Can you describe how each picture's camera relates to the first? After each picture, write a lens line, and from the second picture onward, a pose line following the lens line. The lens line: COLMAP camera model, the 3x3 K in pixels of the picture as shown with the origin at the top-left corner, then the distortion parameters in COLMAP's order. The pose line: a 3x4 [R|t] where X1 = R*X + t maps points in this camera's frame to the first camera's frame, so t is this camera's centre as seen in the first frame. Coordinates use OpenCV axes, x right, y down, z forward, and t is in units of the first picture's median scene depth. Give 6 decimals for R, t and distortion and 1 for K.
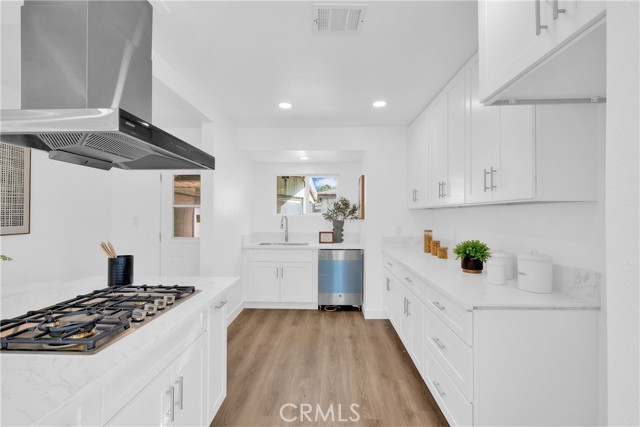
lens RADIAL K [[281.7, 0, 319.7], [0, 281.7, 212.1], [0, 0, 1]] dist [0.001062, -0.000495]
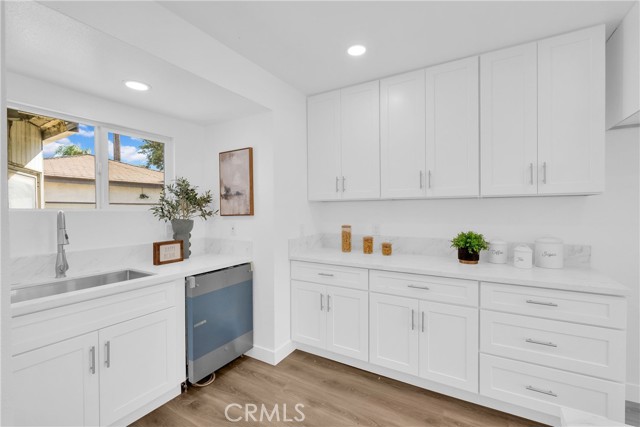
lens RADIAL K [[281.7, 0, 317.5], [0, 281.7, 212.5], [0, 0, 1]] dist [0.001062, -0.000495]
pose [[0.478311, -0.015677, 0.878050, -0.458135], [0.000568, 0.999846, 0.017542, 0.009010], [-0.878190, -0.007892, 0.478247, 0.740899]]
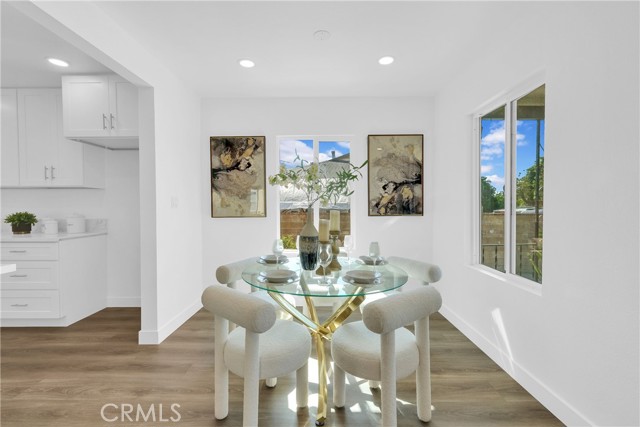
lens RADIAL K [[281.7, 0, 320.7], [0, 281.7, 211.5], [0, 0, 1]] dist [0.001062, -0.000495]
pose [[-0.028476, -0.021617, 0.999361, -0.708356], [-0.008612, 0.999734, 0.021380, 0.040529], [-0.999557, -0.007998, -0.028655, -0.366906]]
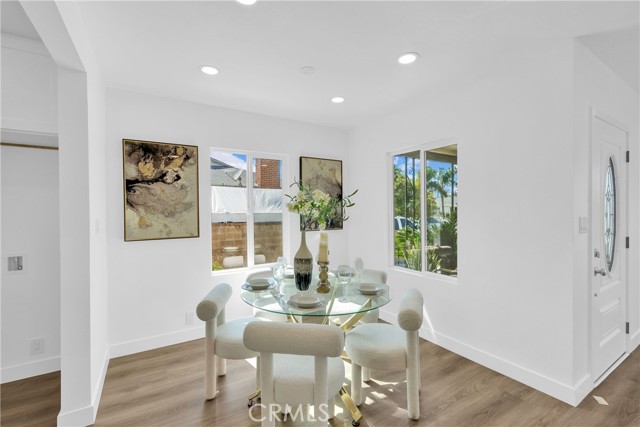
lens RADIAL K [[281.7, 0, 320.3], [0, 281.7, 212.4], [0, 0, 1]] dist [0.001062, -0.000495]
pose [[-0.551549, -0.001527, 0.834141, -0.645827], [-0.003908, 0.999992, -0.000753, -0.001049], [-0.834133, -0.003675, -0.551550, 0.019828]]
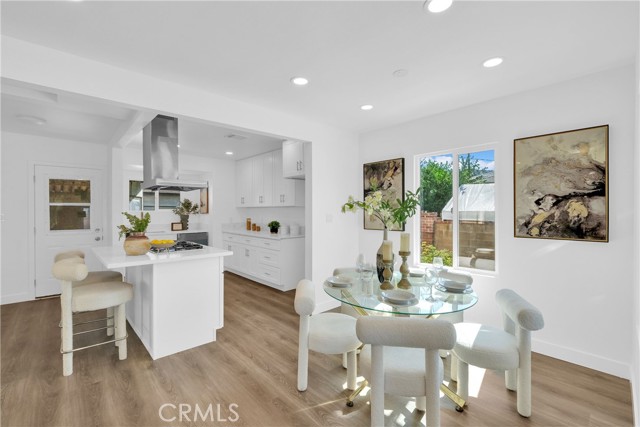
lens RADIAL K [[281.7, 0, 320.0], [0, 281.7, 212.5], [0, 0, 1]] dist [0.001062, -0.000495]
pose [[0.710370, -0.010697, 0.703747, -0.702530], [-0.003000, 0.999829, 0.018226, -0.016143], [-0.703822, -0.015058, 0.710217, -0.805687]]
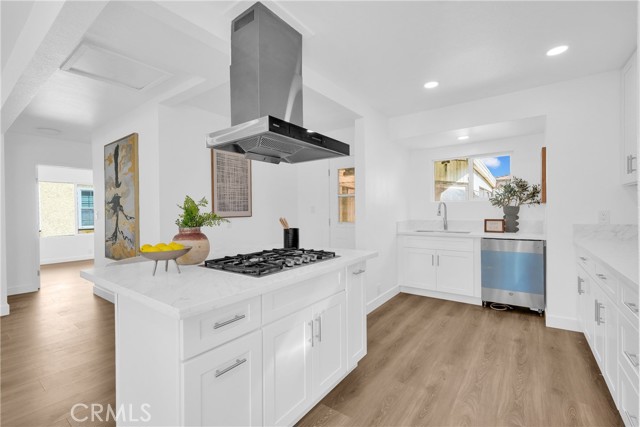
lens RADIAL K [[281.7, 0, 319.1], [0, 281.7, 211.9], [0, 0, 1]] dist [0.001062, -0.000495]
pose [[0.822857, -0.010213, -0.568156, 0.108790], [0.019788, 0.999747, 0.010687, 0.040575], [0.567903, -0.020036, 0.822851, -0.024157]]
